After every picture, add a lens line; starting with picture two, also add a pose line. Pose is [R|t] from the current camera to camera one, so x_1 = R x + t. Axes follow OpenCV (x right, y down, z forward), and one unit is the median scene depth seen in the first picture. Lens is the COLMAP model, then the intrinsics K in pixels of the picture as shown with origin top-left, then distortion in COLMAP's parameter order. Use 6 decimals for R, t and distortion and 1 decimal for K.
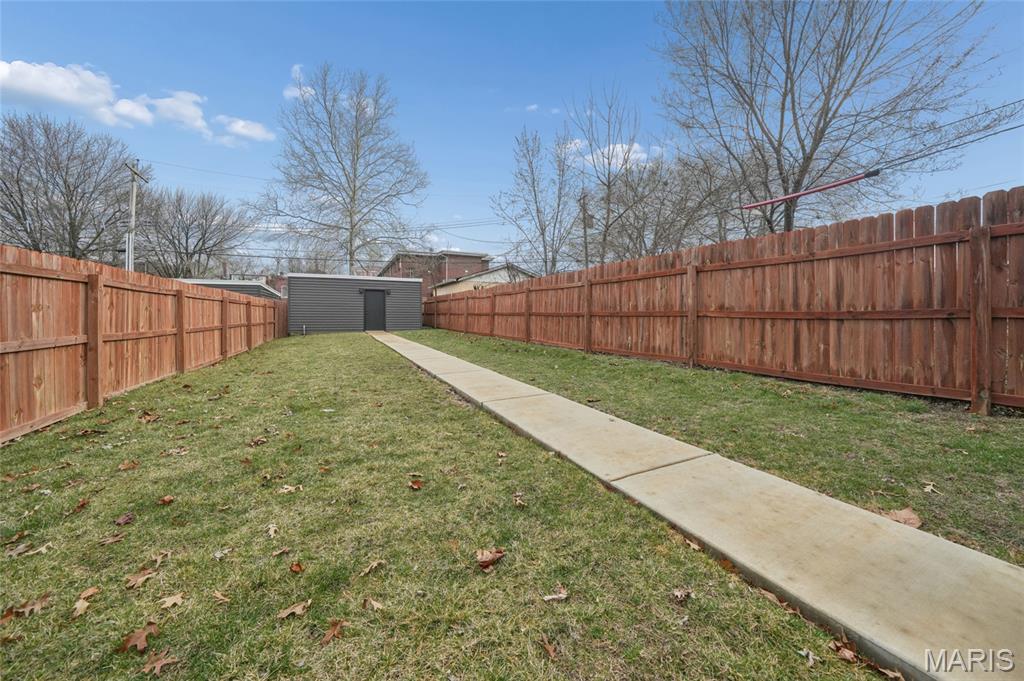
lens RADIAL K [[361.6, 0, 496.7], [0, 361.6, 315.5], [0, 0, 1]] dist [-0.019083, 0.000017]
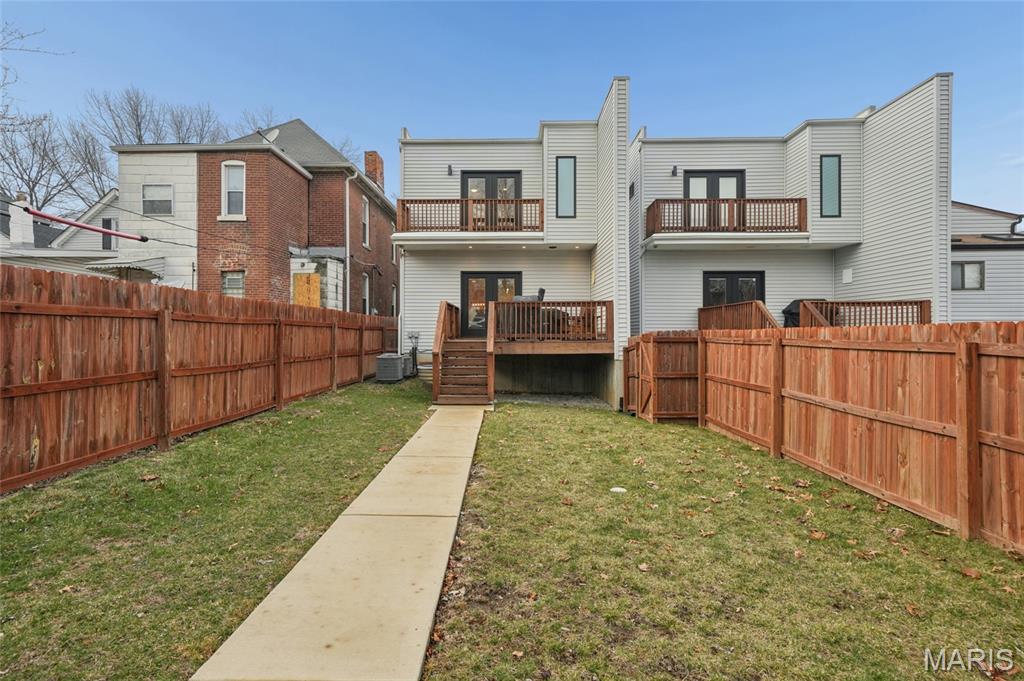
lens RADIAL K [[489.5, 0, 506.3], [0, 489.5, 337.9], [0, 0, 1]] dist [0.000109, 0.000027]
pose [[-0.912005, -0.008102, 0.410099, -0.598585], [-0.004004, 0.999933, 0.010851, -0.110333], [-0.410160, 0.008254, -0.911976, 1.885829]]
